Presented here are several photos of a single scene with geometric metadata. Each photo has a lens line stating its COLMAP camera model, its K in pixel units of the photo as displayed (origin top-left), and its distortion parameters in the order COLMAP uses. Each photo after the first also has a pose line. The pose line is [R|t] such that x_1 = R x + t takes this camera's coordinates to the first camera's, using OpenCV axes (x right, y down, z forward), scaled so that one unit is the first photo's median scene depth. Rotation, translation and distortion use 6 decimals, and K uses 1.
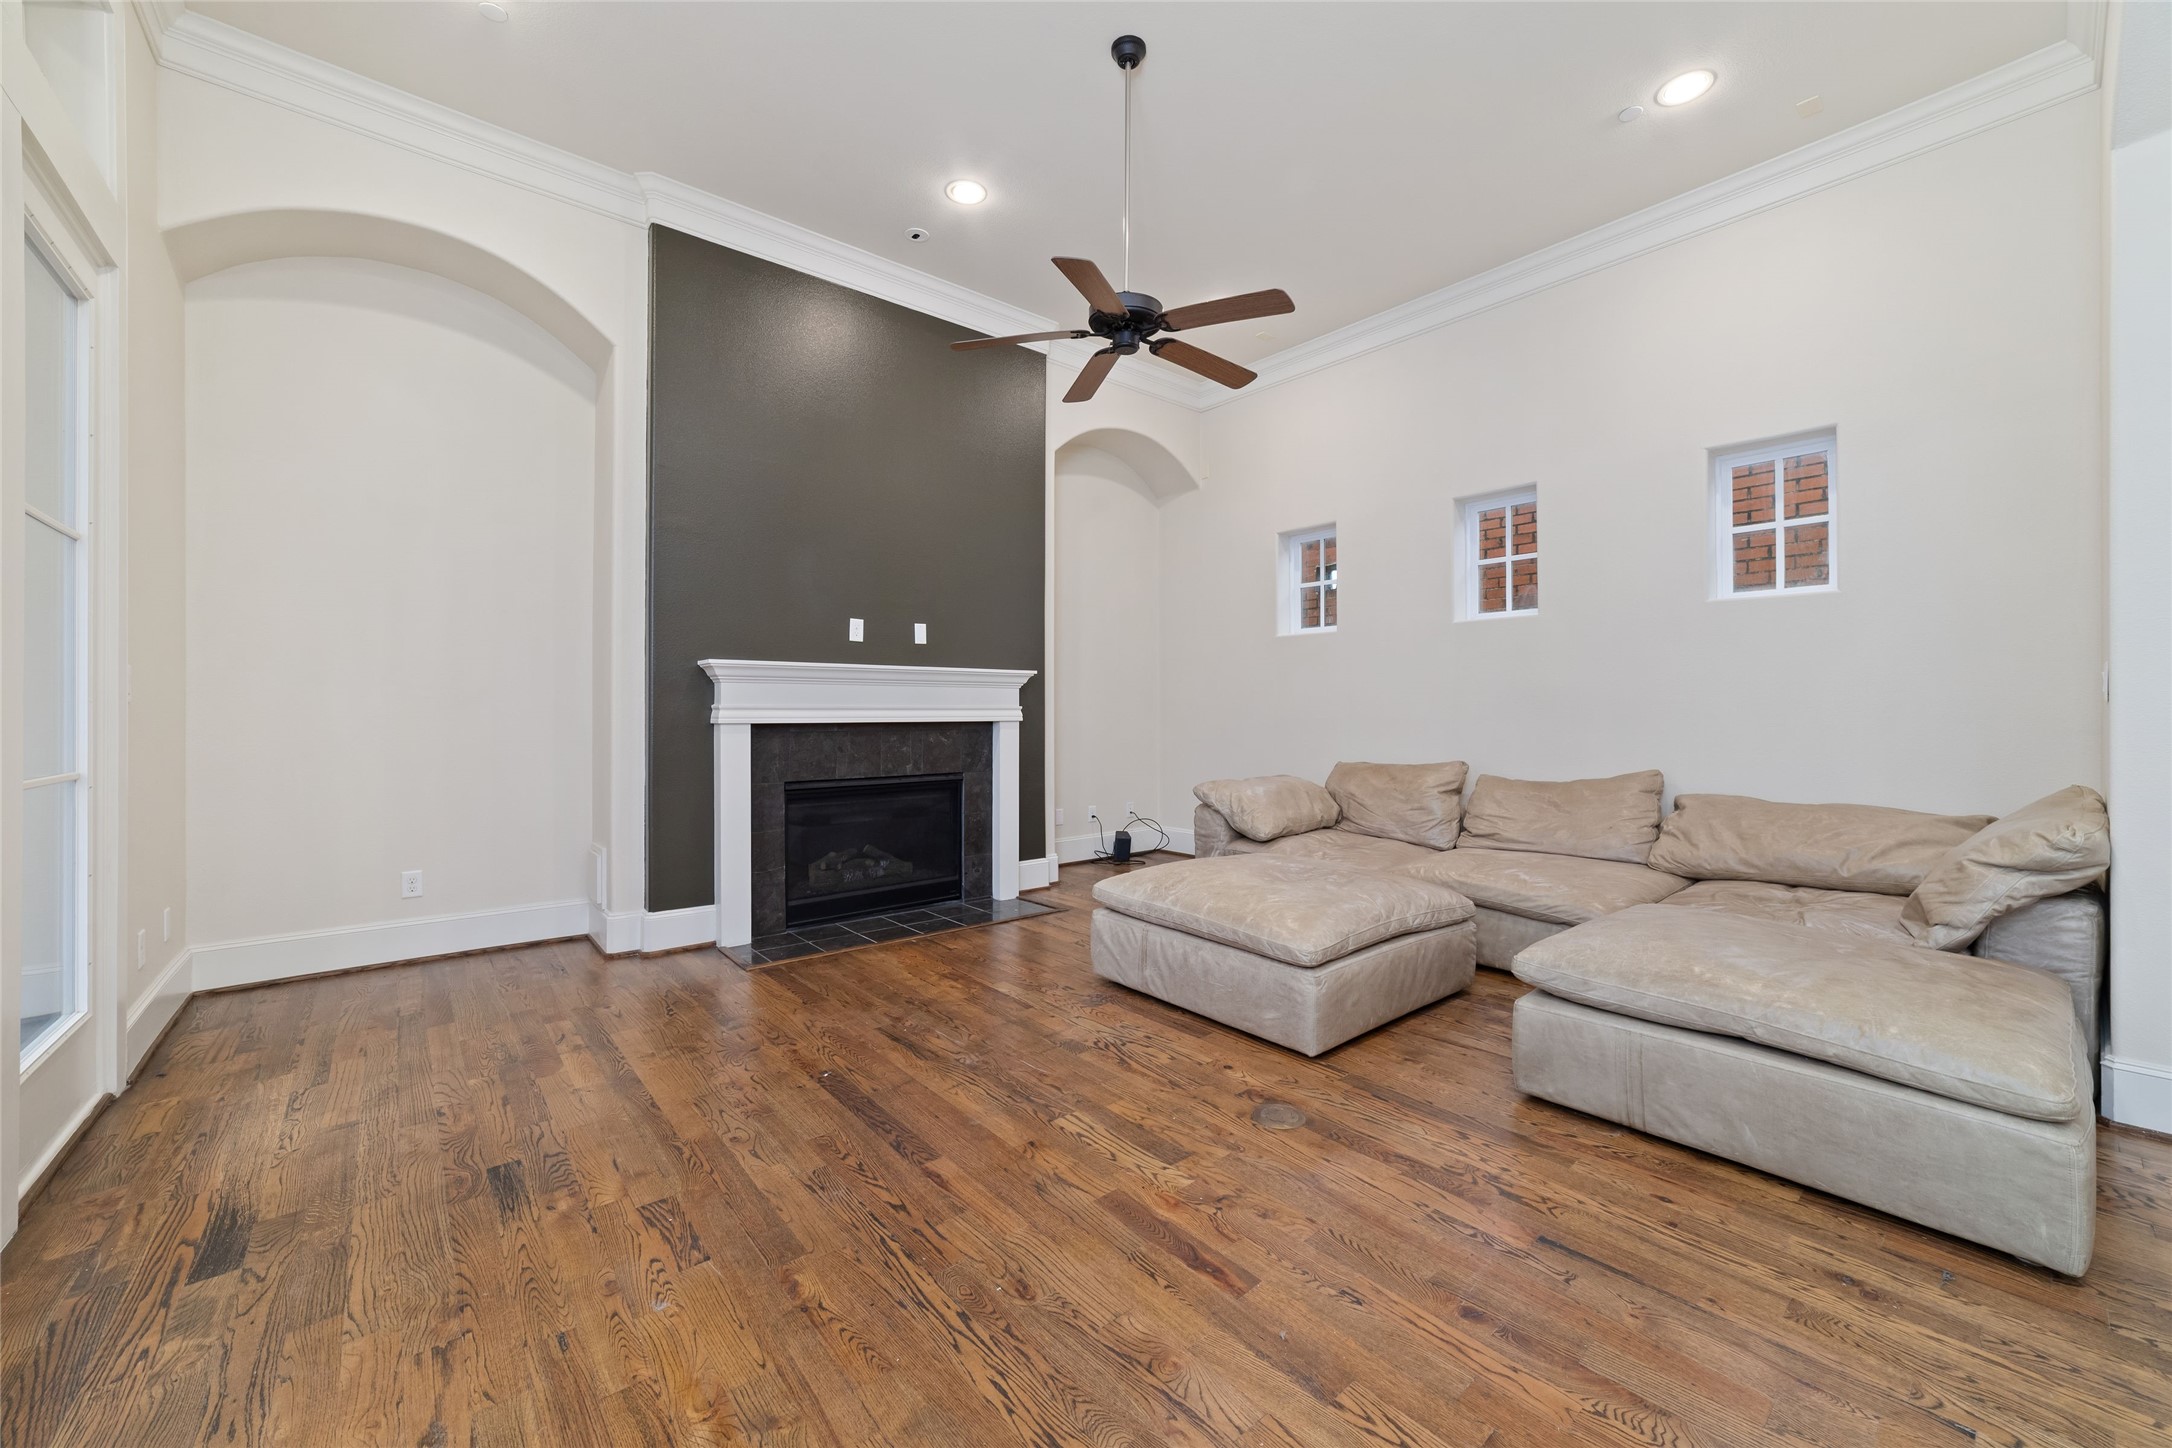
lens RADIAL K [[818.9, 0, 1072.4], [0, 818.9, 716.3], [0, 0, 1]] dist [-0.008369, 0.001925]
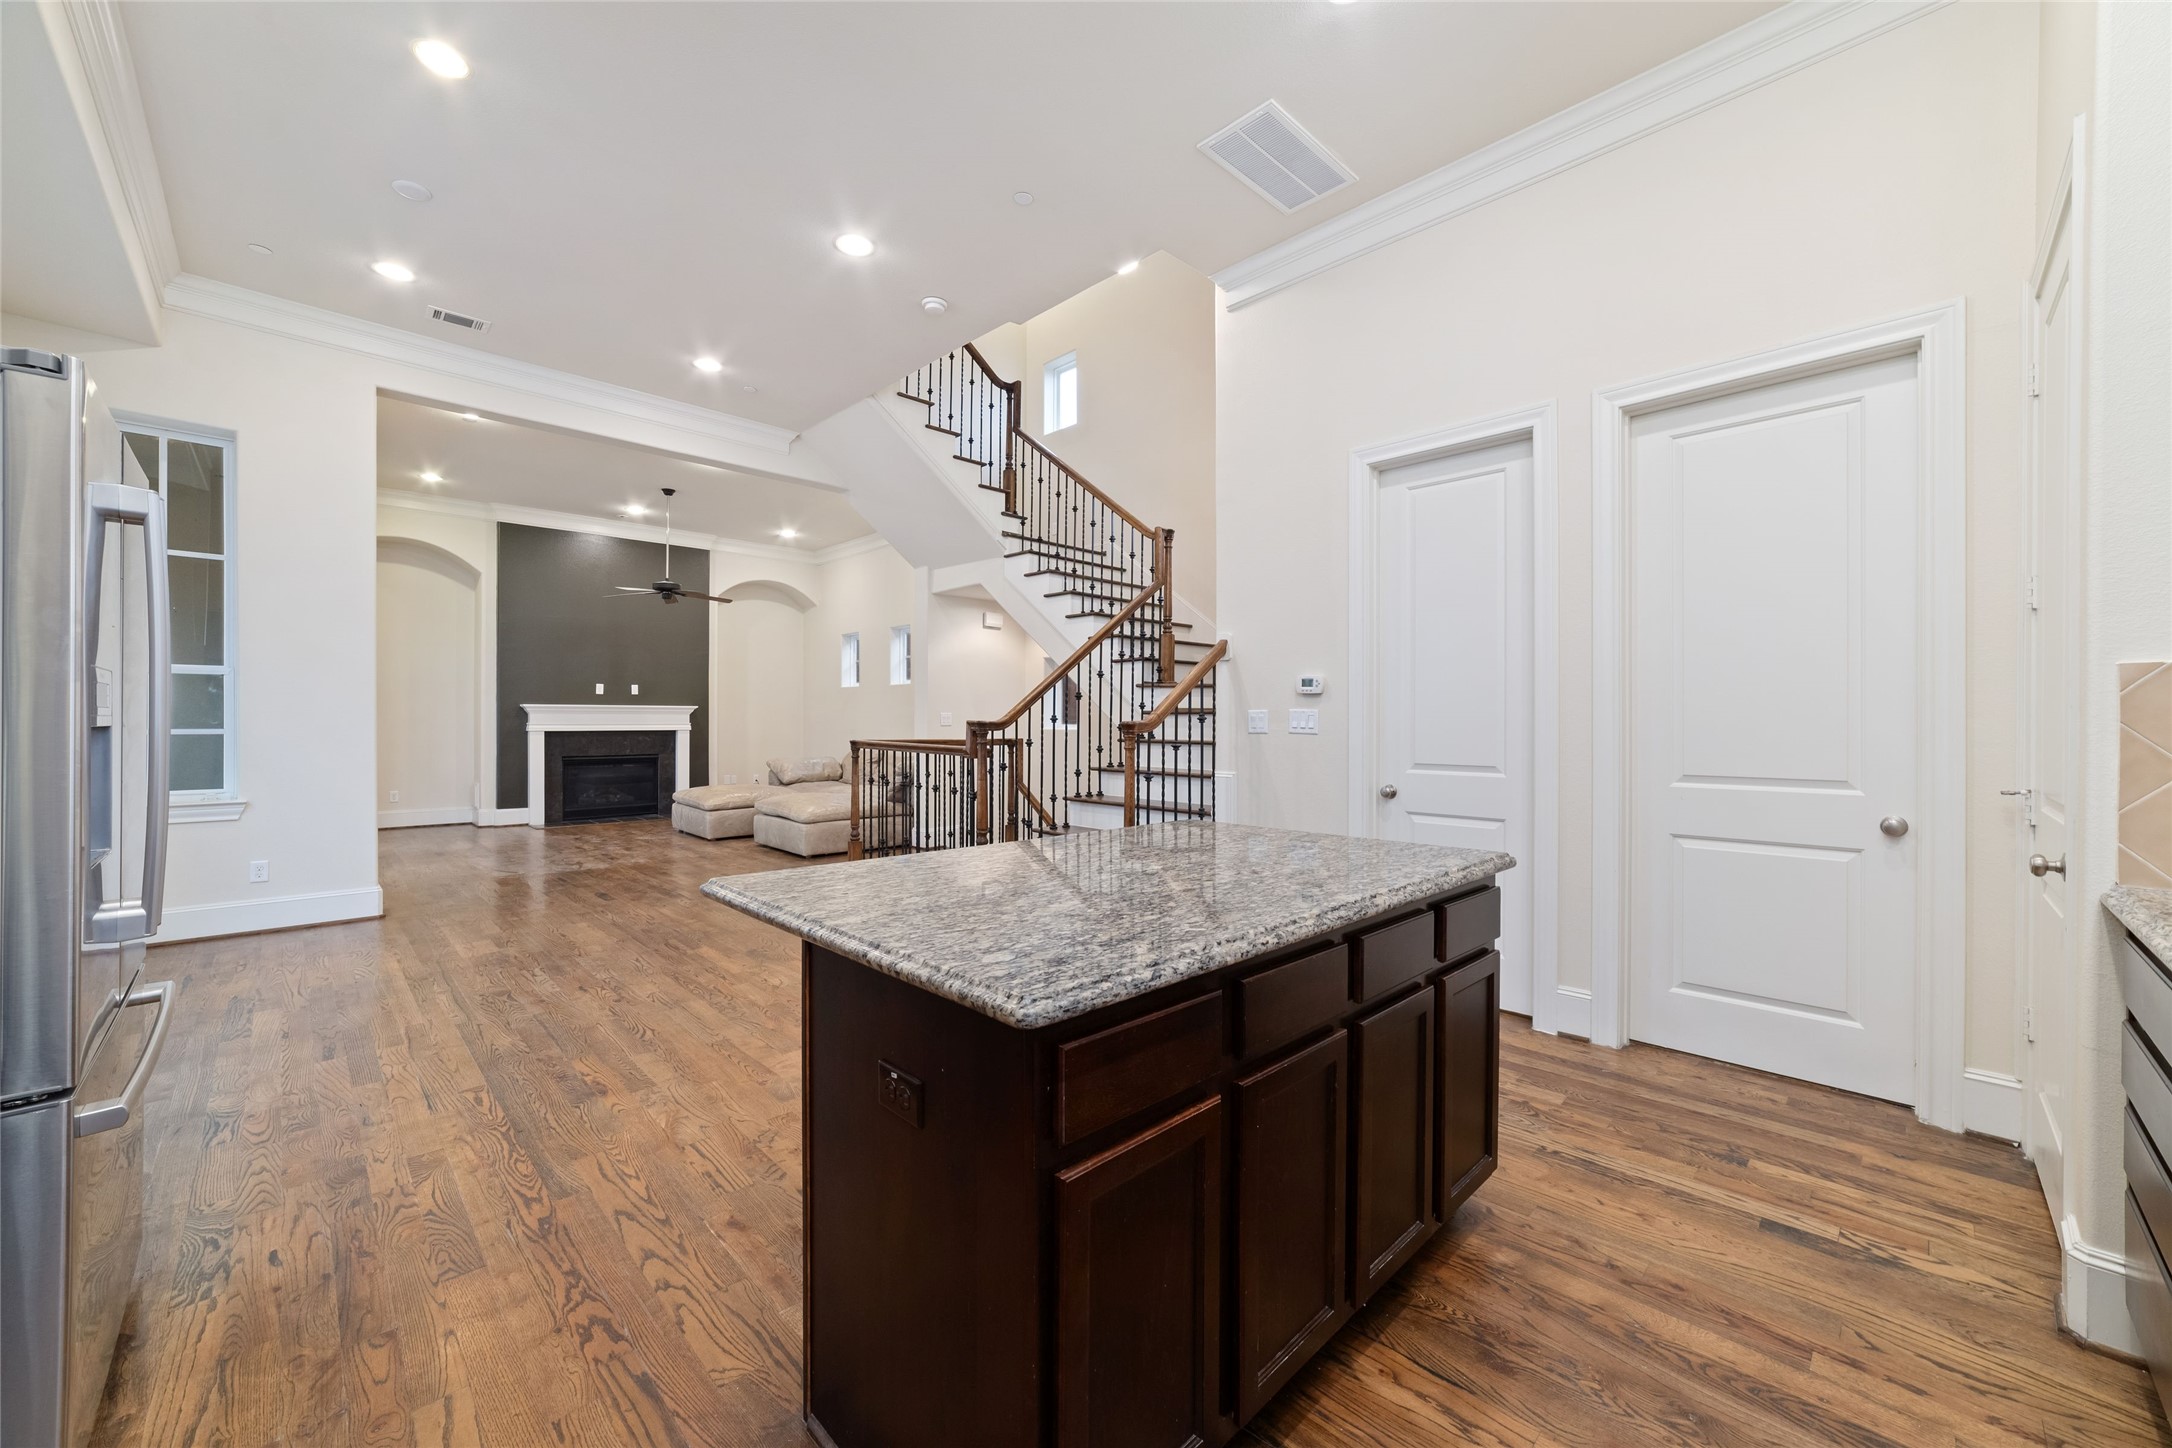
lens RADIAL K [[818.9, 0, 1084.5], [0, 818.9, 727.1], [0, 0, 1]] dist [-0.008369, 0.001925]
pose [[0.996027, 0.006738, 0.088802, 0.911657], [-0.007822, 0.999899, 0.011868, -0.040911], [-0.088713, -0.012515, 0.995979, -1.423197]]
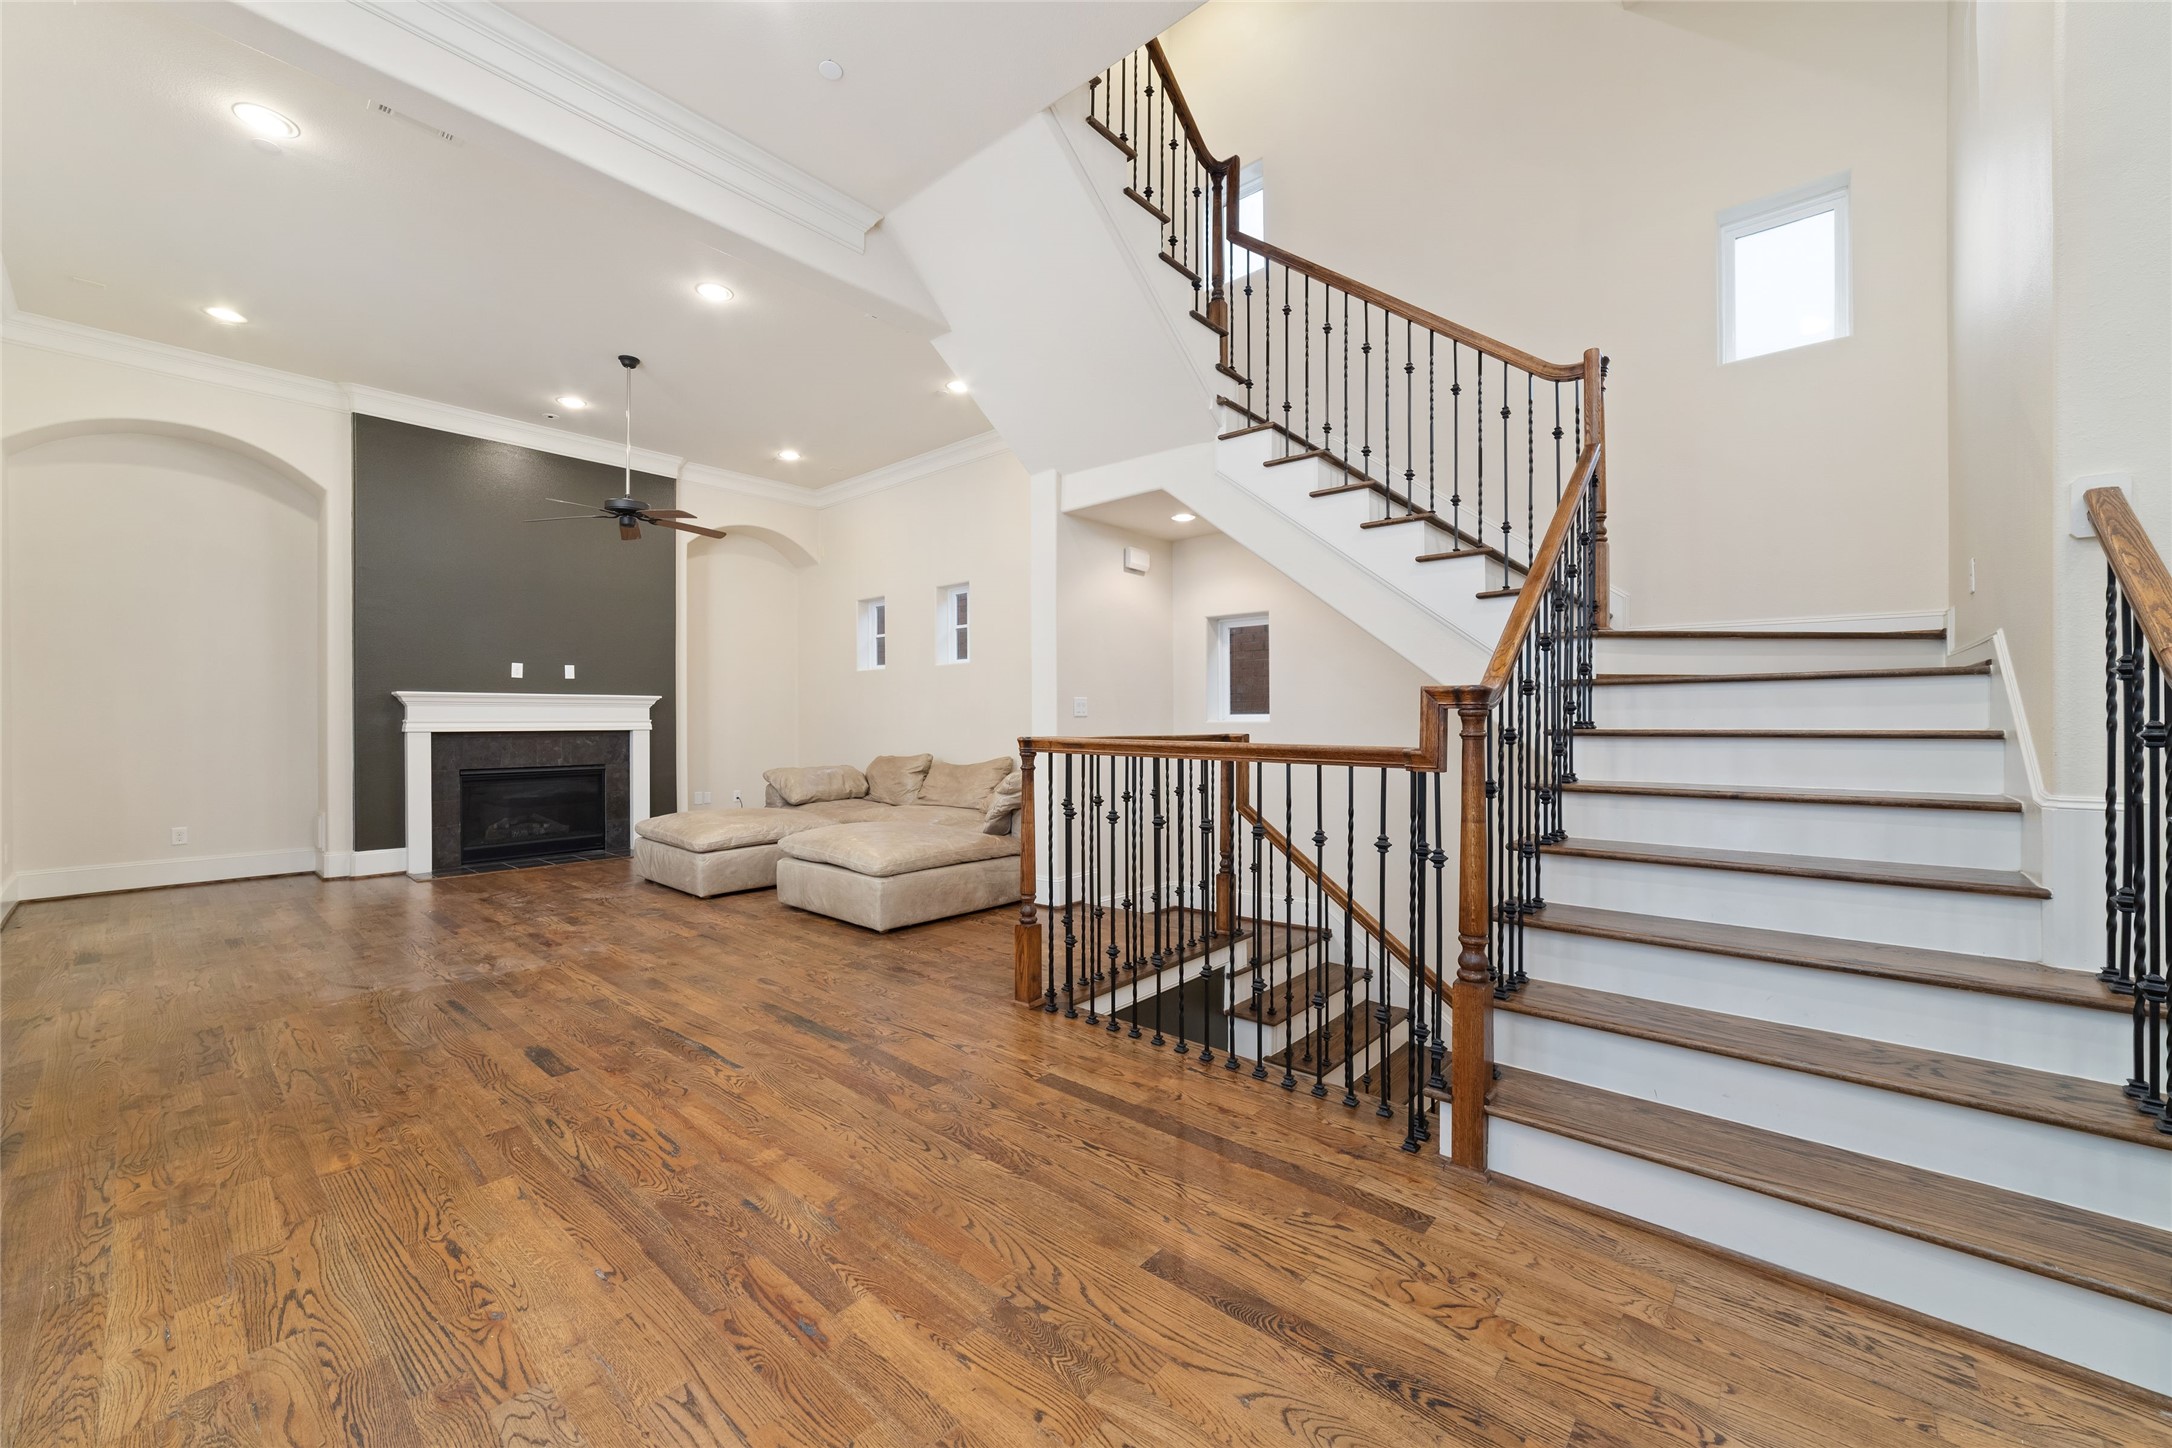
lens RADIAL K [[818.9, 0, 1084.0], [0, 818.9, 730.0], [0, 0, 1]] dist [-0.008369, 0.001925]
pose [[0.985580, -0.000130, 0.169210, 0.555178], [-0.001573, 0.999949, 0.009931, -0.011952], [-0.169202, -0.010054, 0.985530, -0.724531]]
